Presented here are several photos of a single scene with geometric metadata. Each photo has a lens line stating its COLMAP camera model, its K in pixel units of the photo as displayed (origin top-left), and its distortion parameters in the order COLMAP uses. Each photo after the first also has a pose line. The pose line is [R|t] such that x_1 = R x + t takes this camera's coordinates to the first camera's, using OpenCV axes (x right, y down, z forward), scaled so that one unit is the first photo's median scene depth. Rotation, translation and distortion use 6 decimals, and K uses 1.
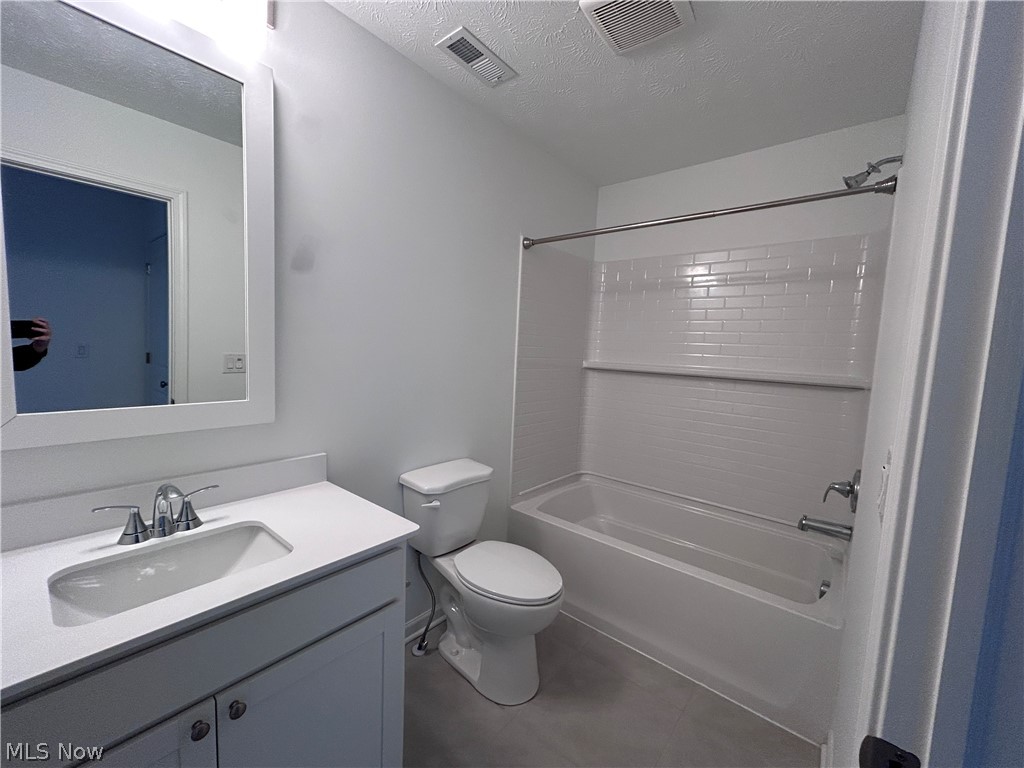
lens RADIAL K [[414.4, 0, 509.6], [0, 414.4, 385.2], [0, 0, 1]] dist [-0.000865, 0.000027]
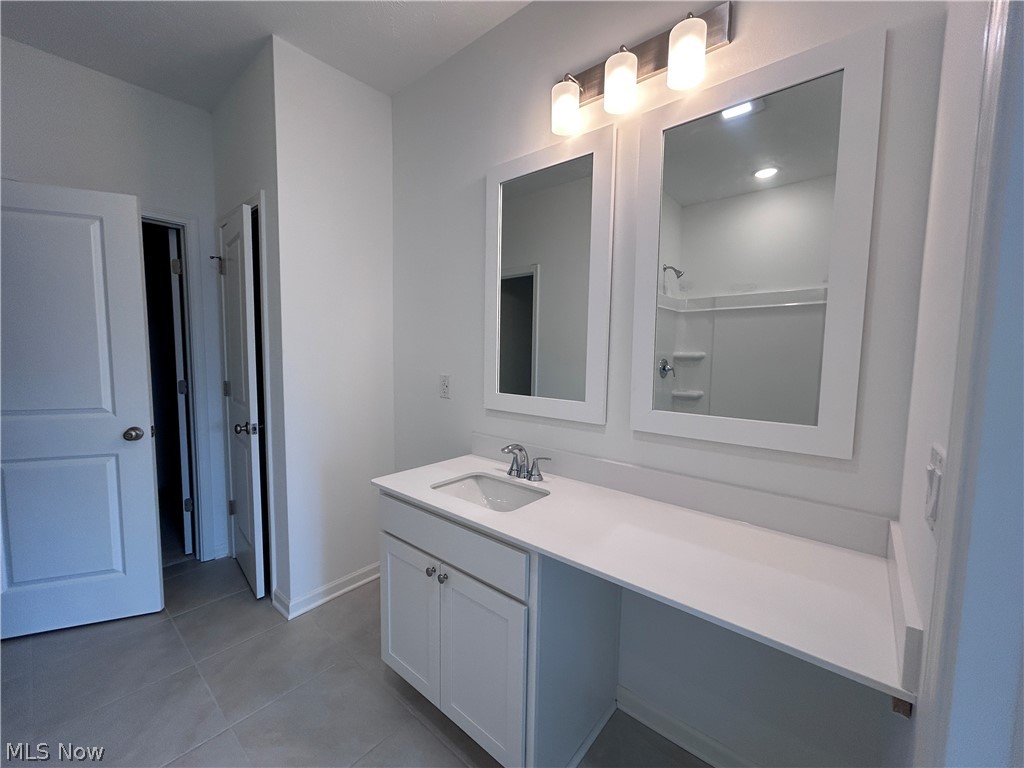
lens RADIAL K [[410.0, 0, 513.0], [0, 410.0, 386.4], [0, 0, 1]] dist [-0.000473, -0.000124]
pose [[-0.003952, 0.035744, -0.999353, 0.724661], [-0.108226, 0.993476, 0.035962, -0.034028], [0.994118, 0.108299, -0.000058, 0.957903]]
